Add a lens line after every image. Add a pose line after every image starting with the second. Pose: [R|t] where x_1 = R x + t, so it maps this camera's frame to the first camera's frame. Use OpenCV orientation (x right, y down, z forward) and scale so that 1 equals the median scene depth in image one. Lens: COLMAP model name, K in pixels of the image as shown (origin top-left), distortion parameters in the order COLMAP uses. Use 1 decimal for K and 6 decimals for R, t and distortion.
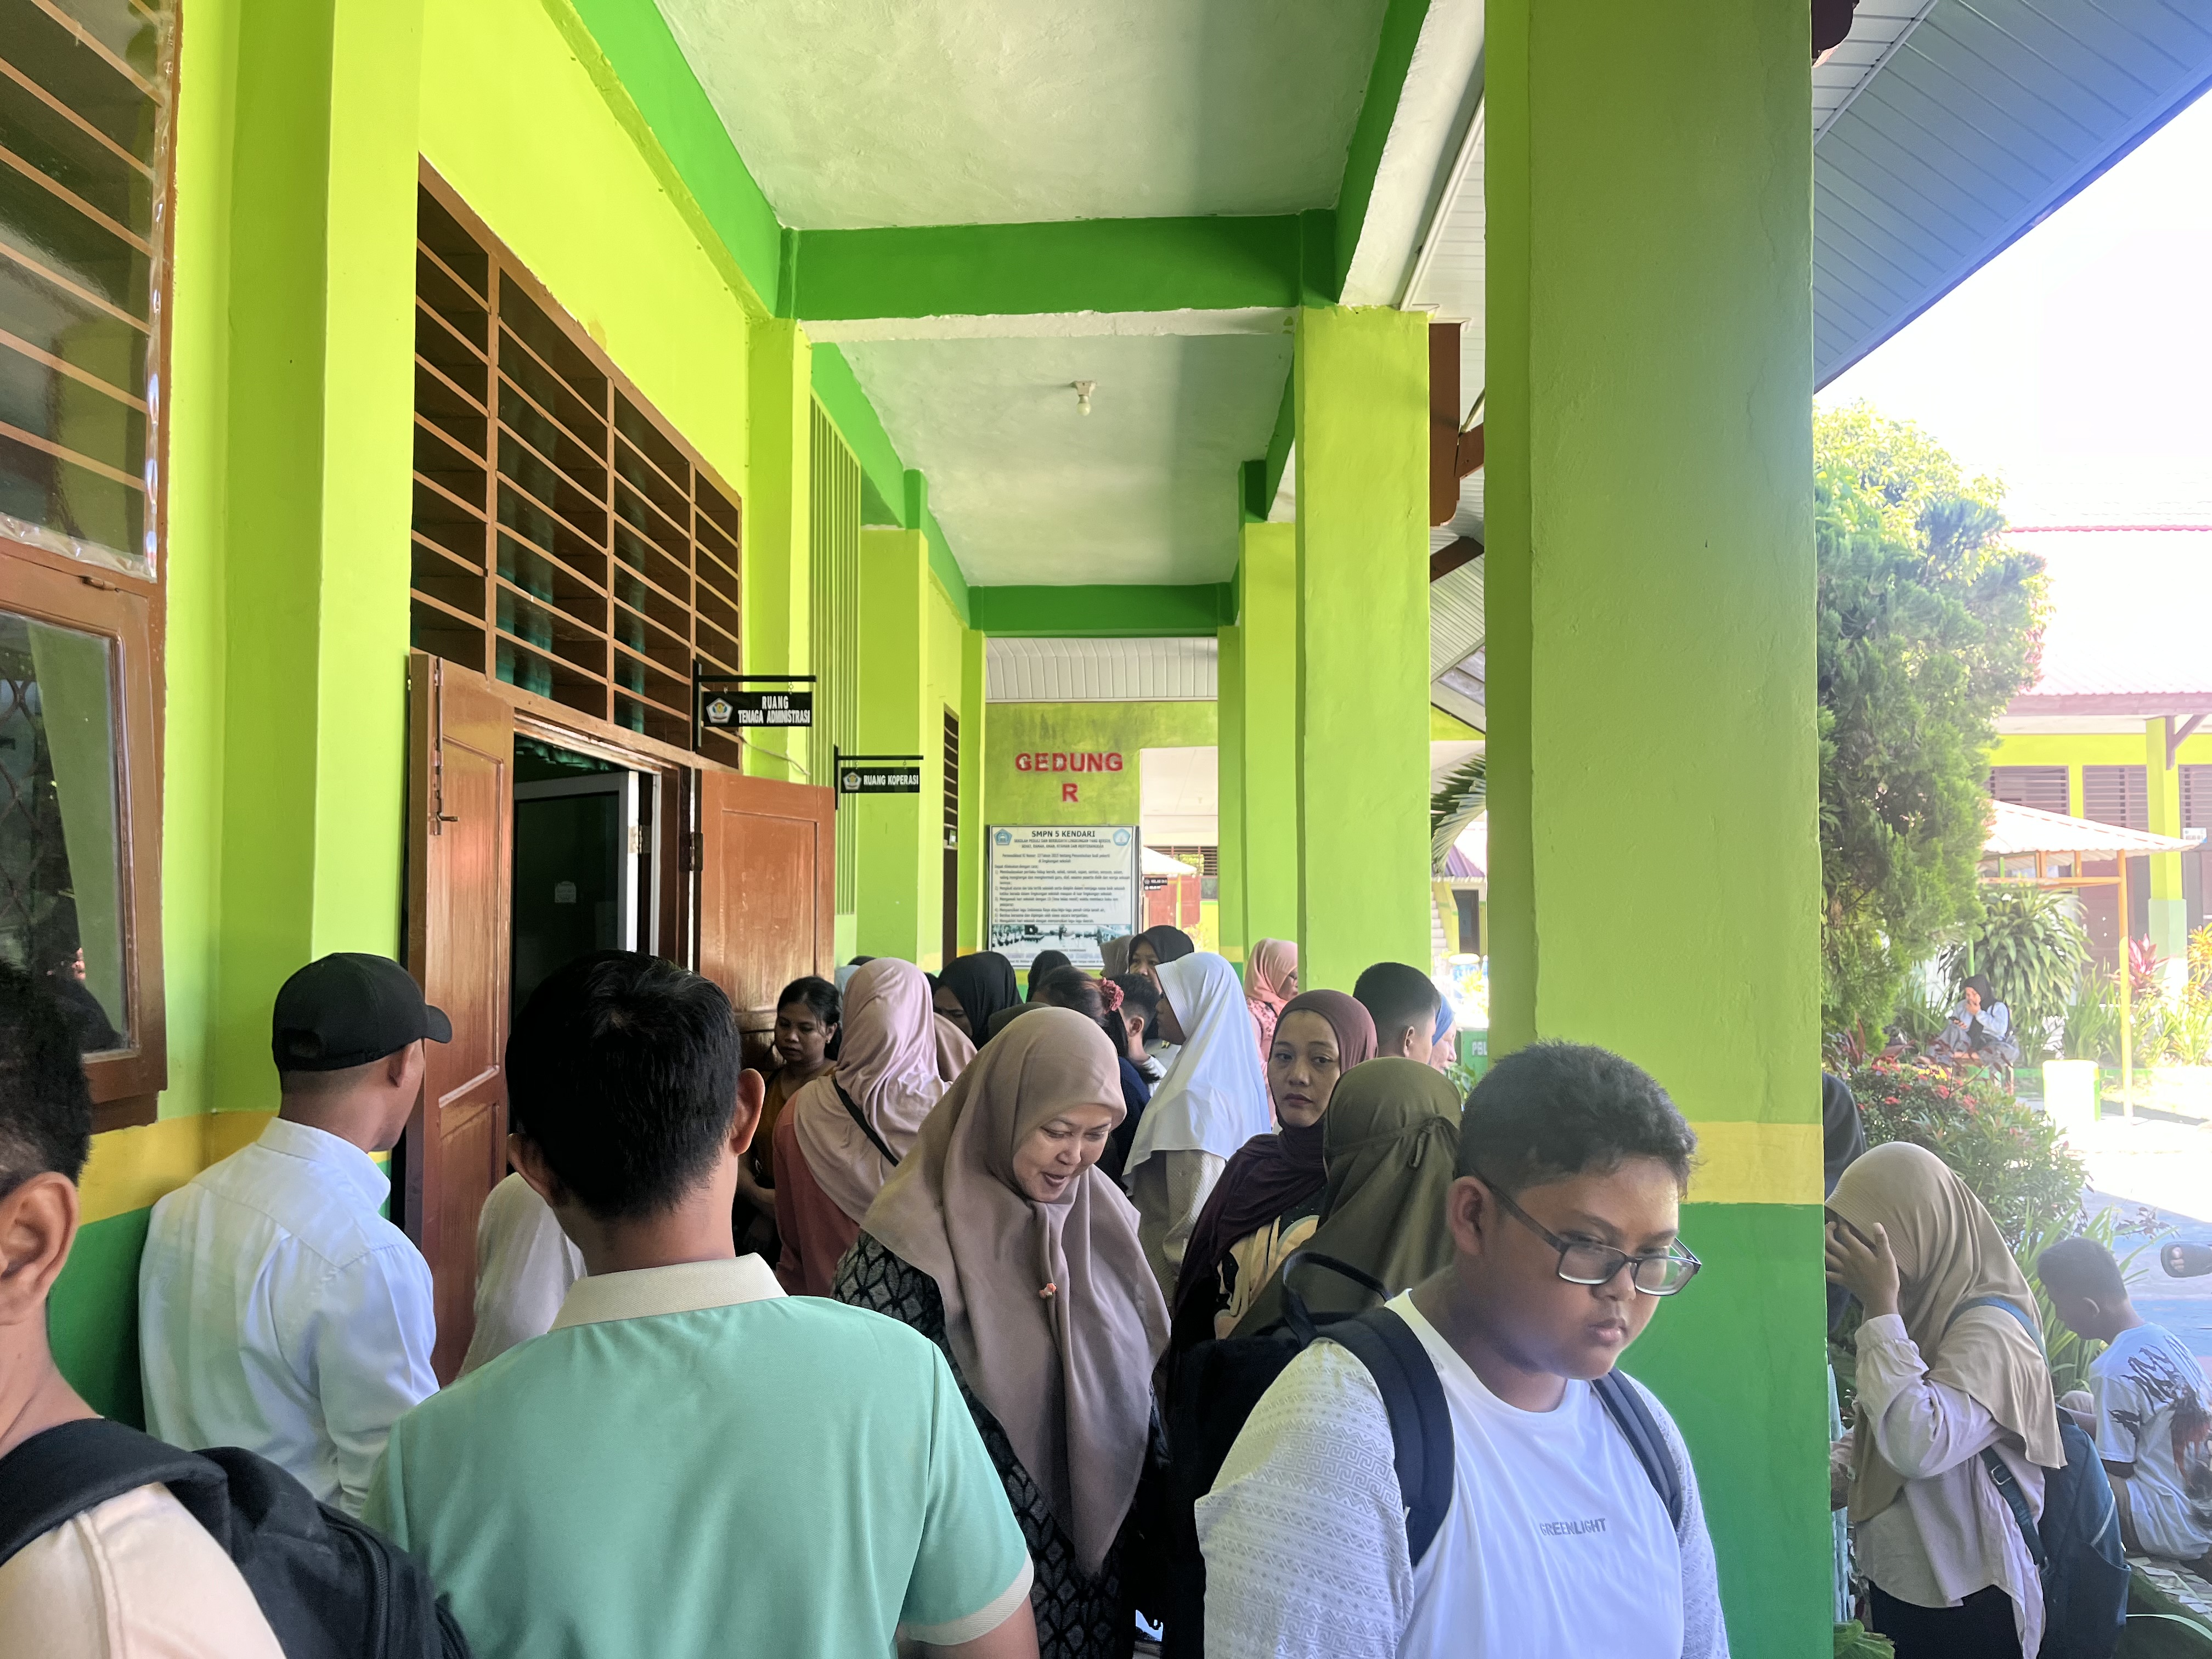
lens RADIAL K [[1699.4, 0, 1106.0], [0, 1699.4, 829.5], [0, 0, 1]] dist [0.075354, -0.165232]
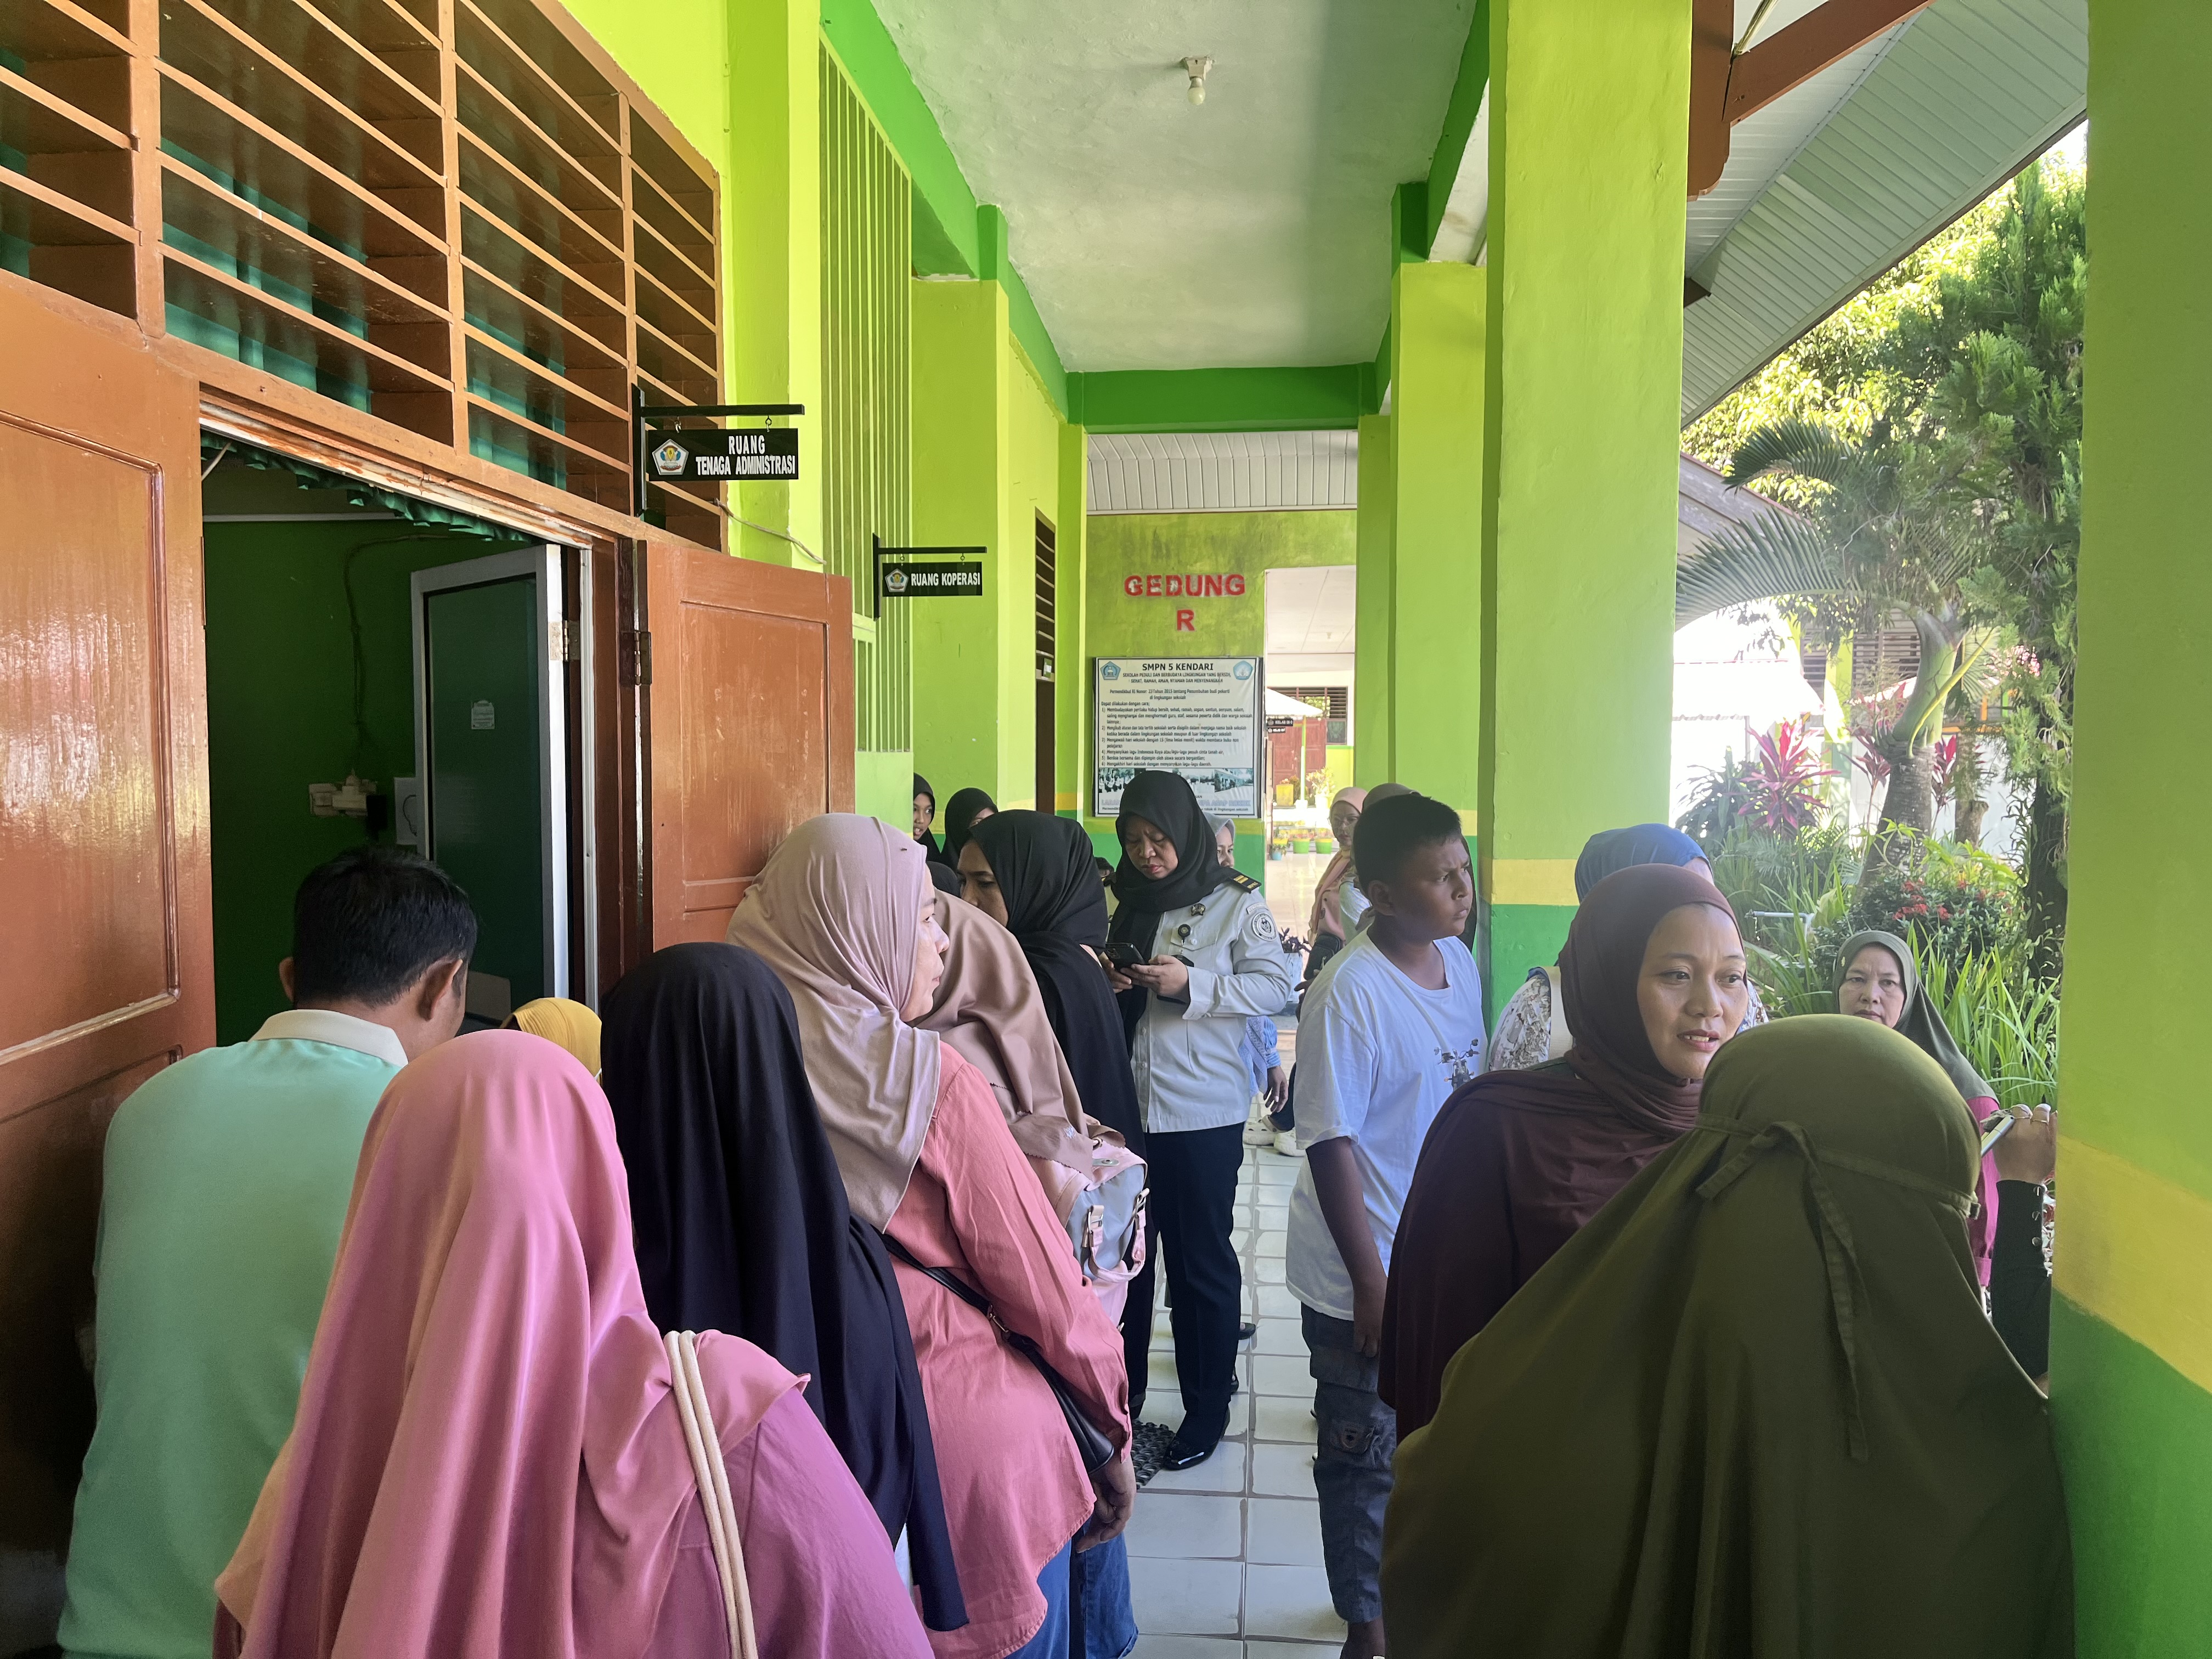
lens RADIAL K [[1699.4, 0, 1106.0], [0, 1699.4, 829.5], [0, 0, 1]] dist [0.075354, -0.165232]
pose [[0.997402, 0.006817, -0.071710, 0.003667], [-0.000307, 0.995904, 0.090413, 0.012541], [0.072033, -0.090156, 0.993319, 0.184477]]
